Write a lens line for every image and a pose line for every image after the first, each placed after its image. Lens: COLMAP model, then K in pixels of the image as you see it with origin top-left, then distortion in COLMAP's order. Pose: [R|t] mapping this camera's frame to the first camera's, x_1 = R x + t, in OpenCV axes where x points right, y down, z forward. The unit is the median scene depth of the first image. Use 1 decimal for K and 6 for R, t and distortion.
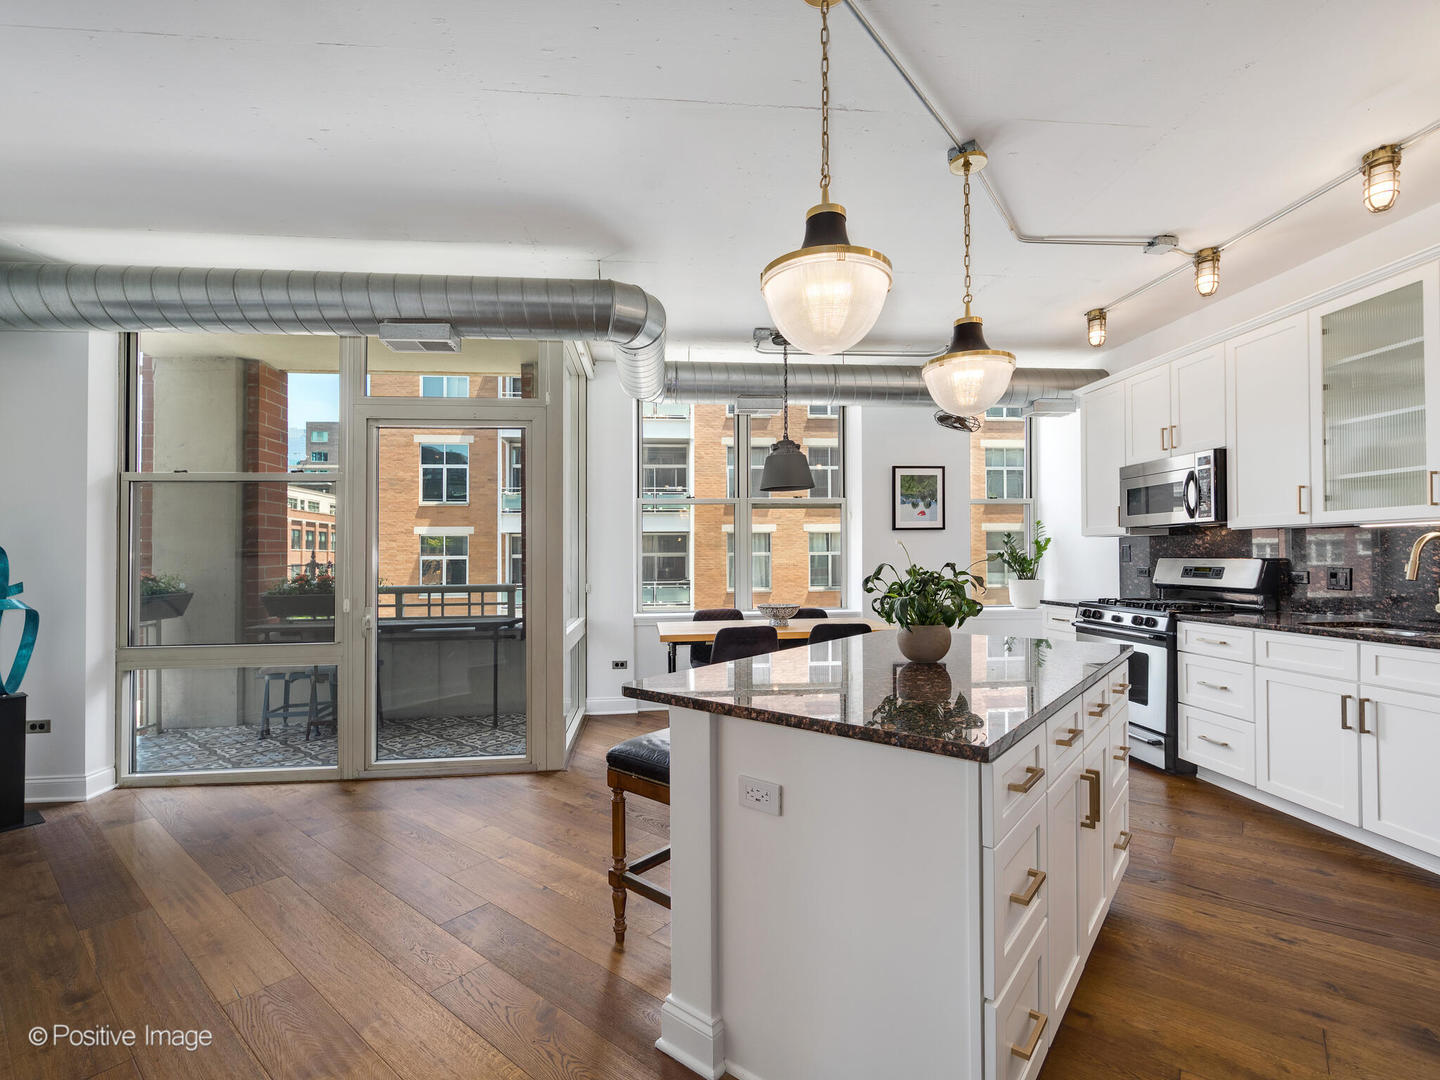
lens RADIAL K [[645.9, 0, 746.1], [0, 645.9, 564.5], [0, 0, 1]] dist [-0.002128, -0.000470]
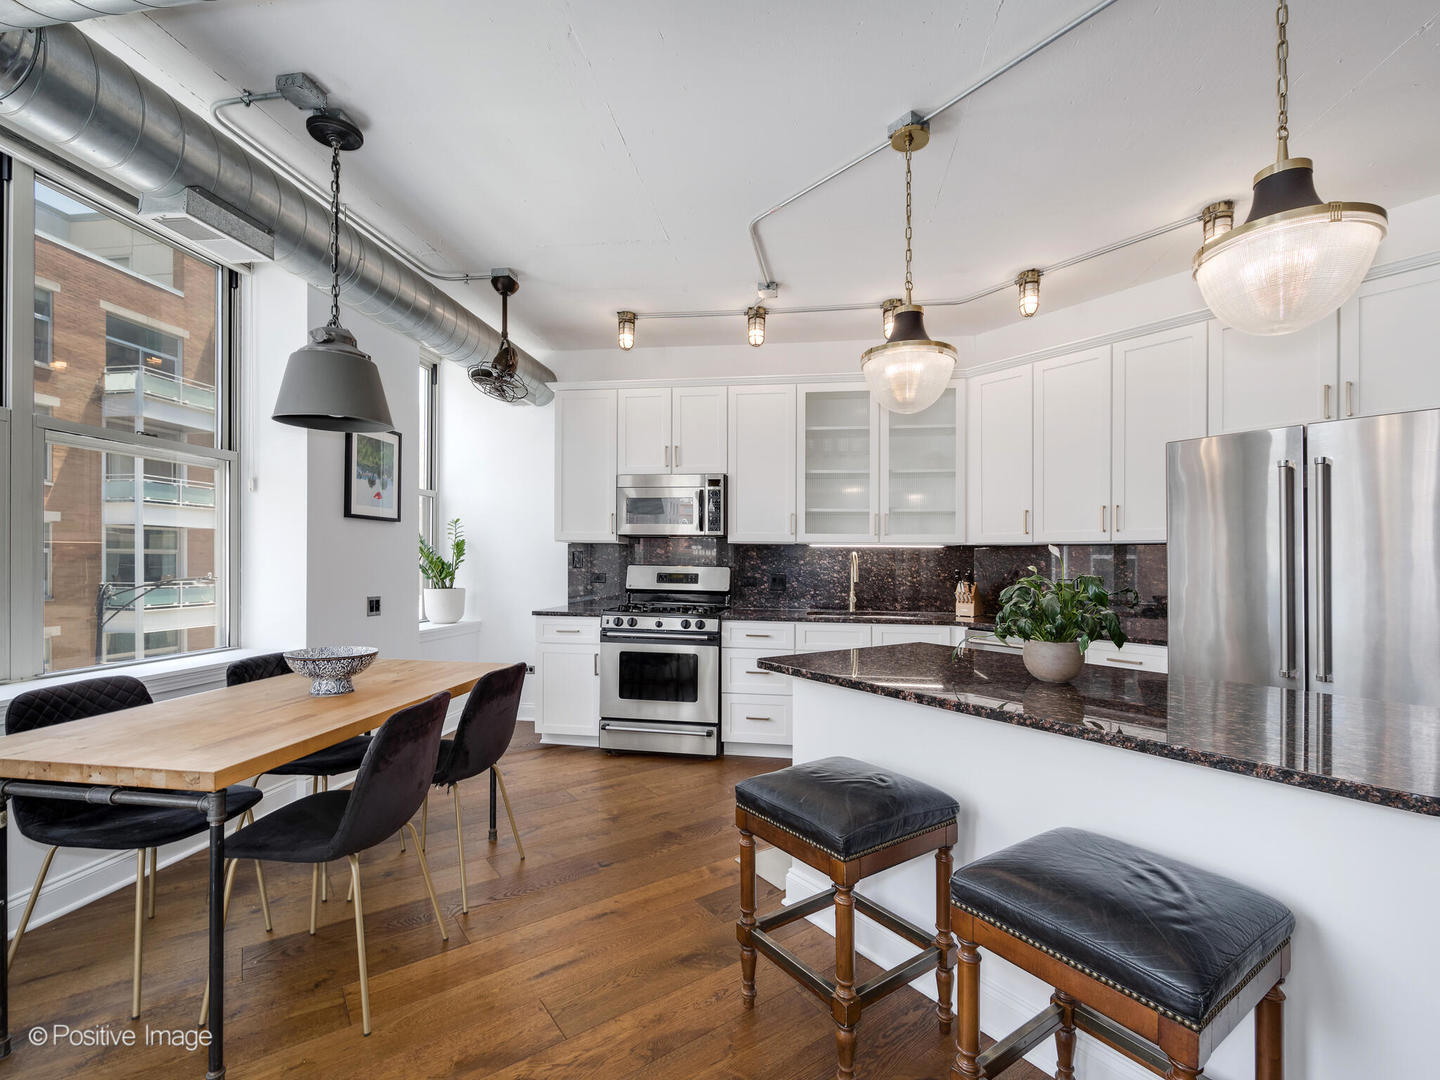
lens RADIAL K [[663.5, 0, 692.6], [0, 663.5, 565.5], [0, 0, 1]] dist [-0.001848, -0.000293]
pose [[0.286046, 0.008713, 0.958176, -0.331804], [-0.003849, 0.999961, -0.007944, -0.000555], [-0.958208, -0.001416, 0.286068, 0.512675]]
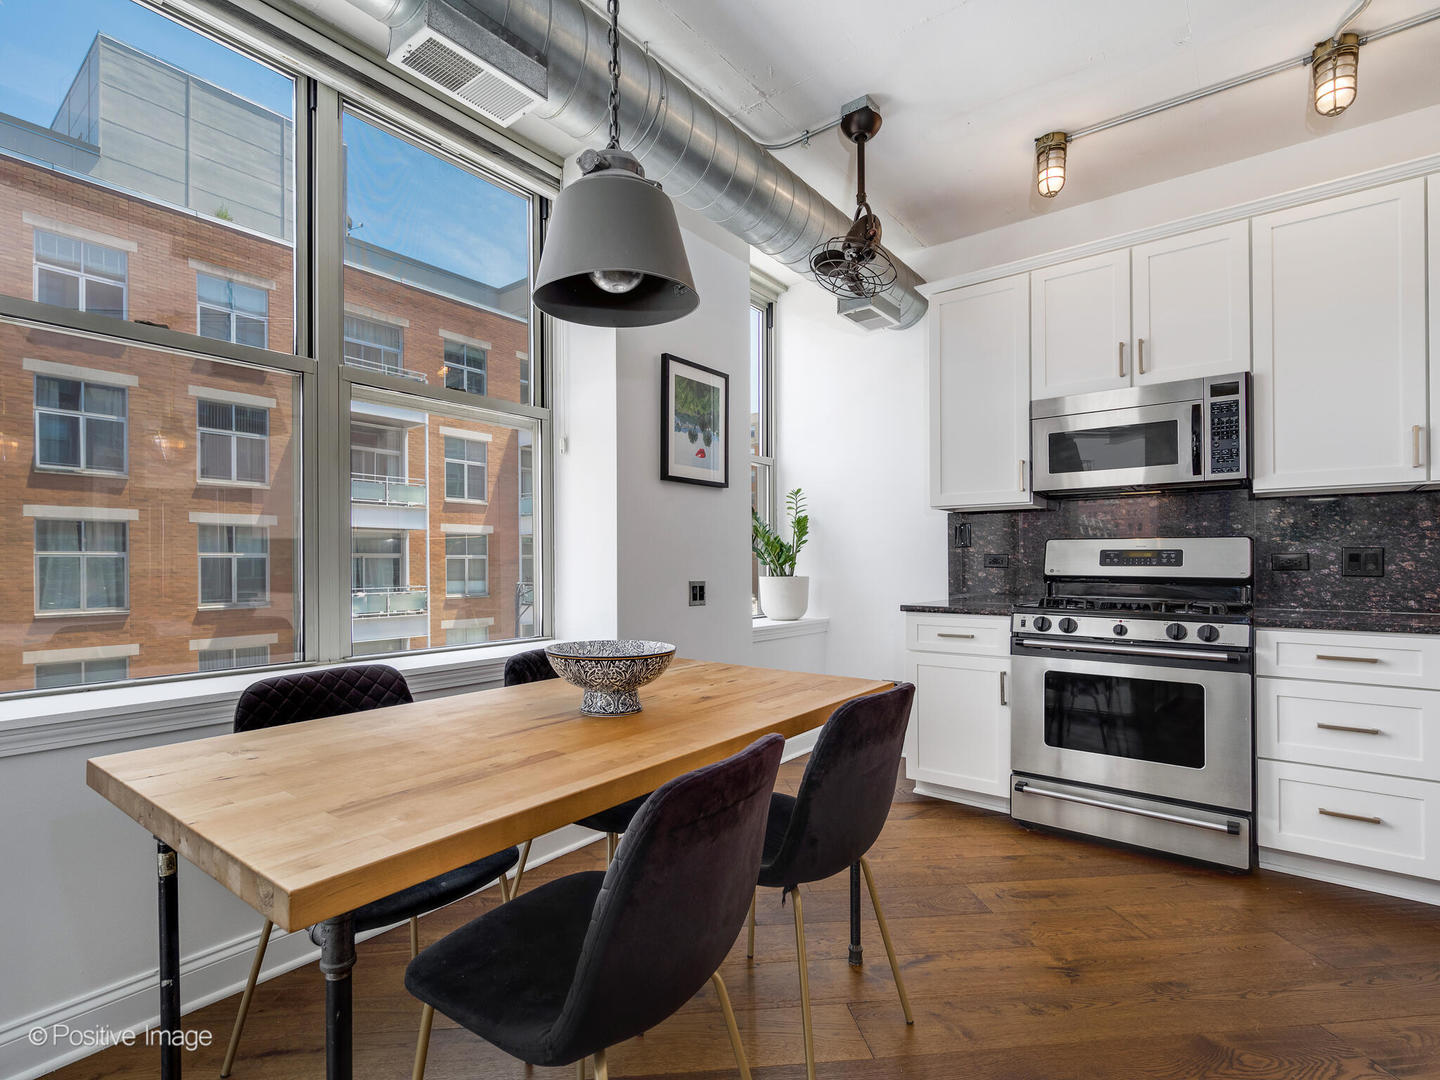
lens RADIAL K [[683.3, 0, 664.2], [0, 683.3, 570.4], [0, 0, 1]] dist [0.000002, 0.000642]
pose [[0.736675, 0.003496, 0.676238, -0.148971], [0.001401, 0.999977, -0.006696, 0.024528], [-0.676246, 0.005881, 0.736653, 0.643753]]
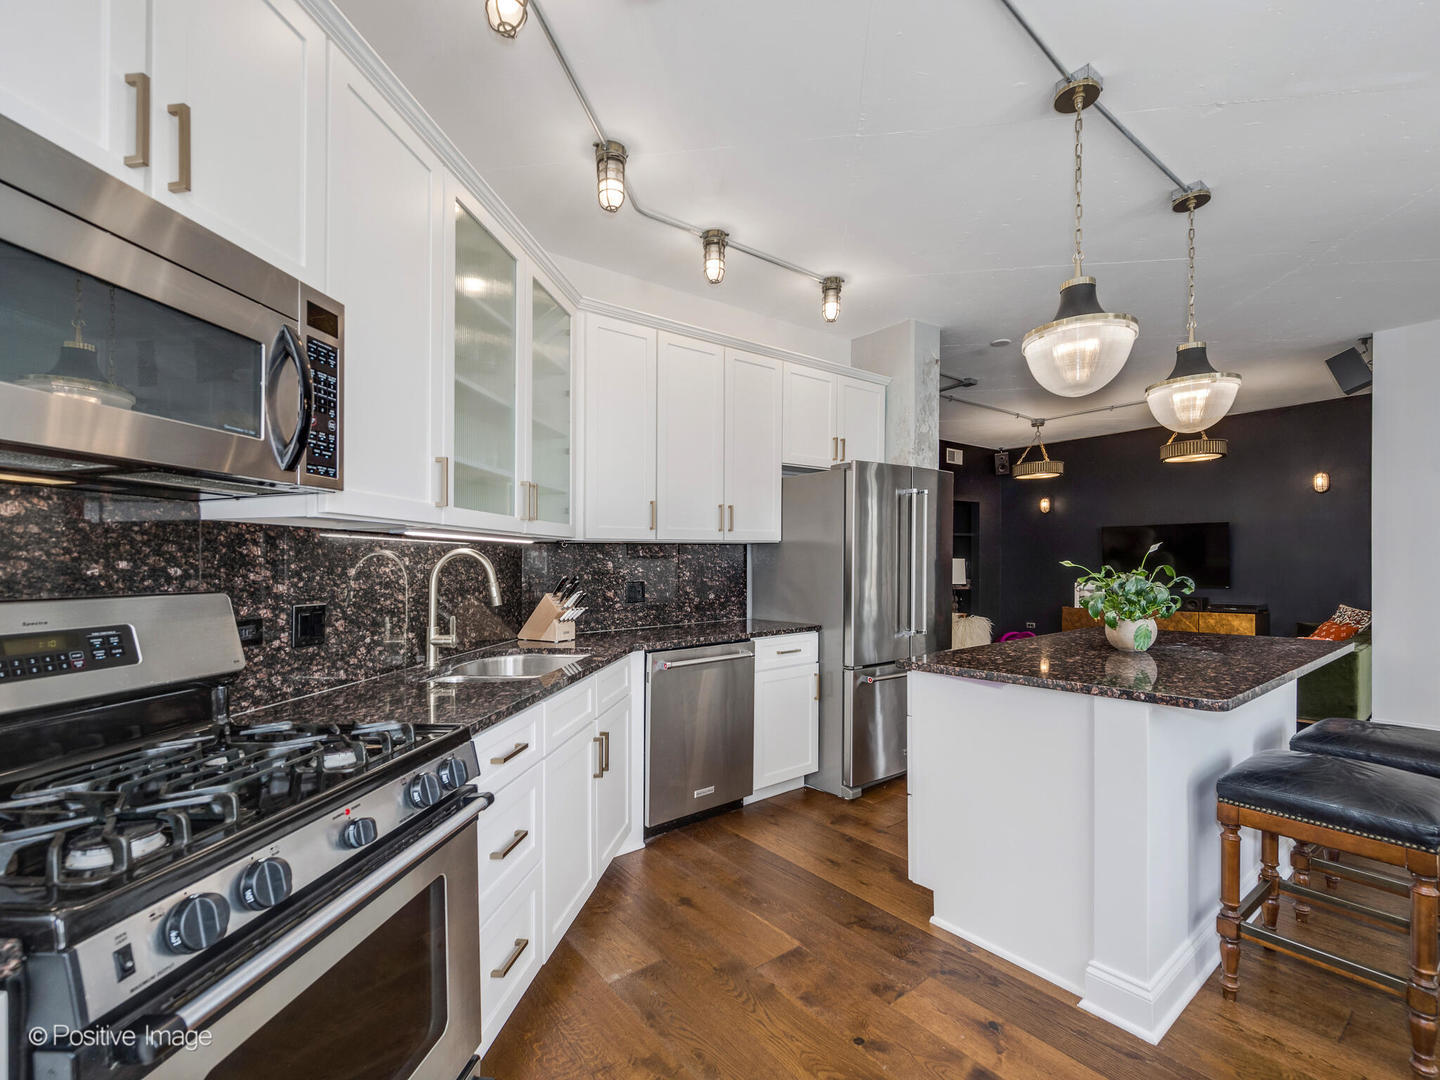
lens RADIAL K [[645.9, 0, 746.1], [0, 645.9, 564.5], [0, 0, 1]] dist [-0.002128, -0.000470]
pose [[-0.977106, 0.020678, 0.211744, 0.293250], [0.023928, 0.999632, 0.012799, -0.016706], [-0.211401, 0.017573, -0.977241, 0.960729]]
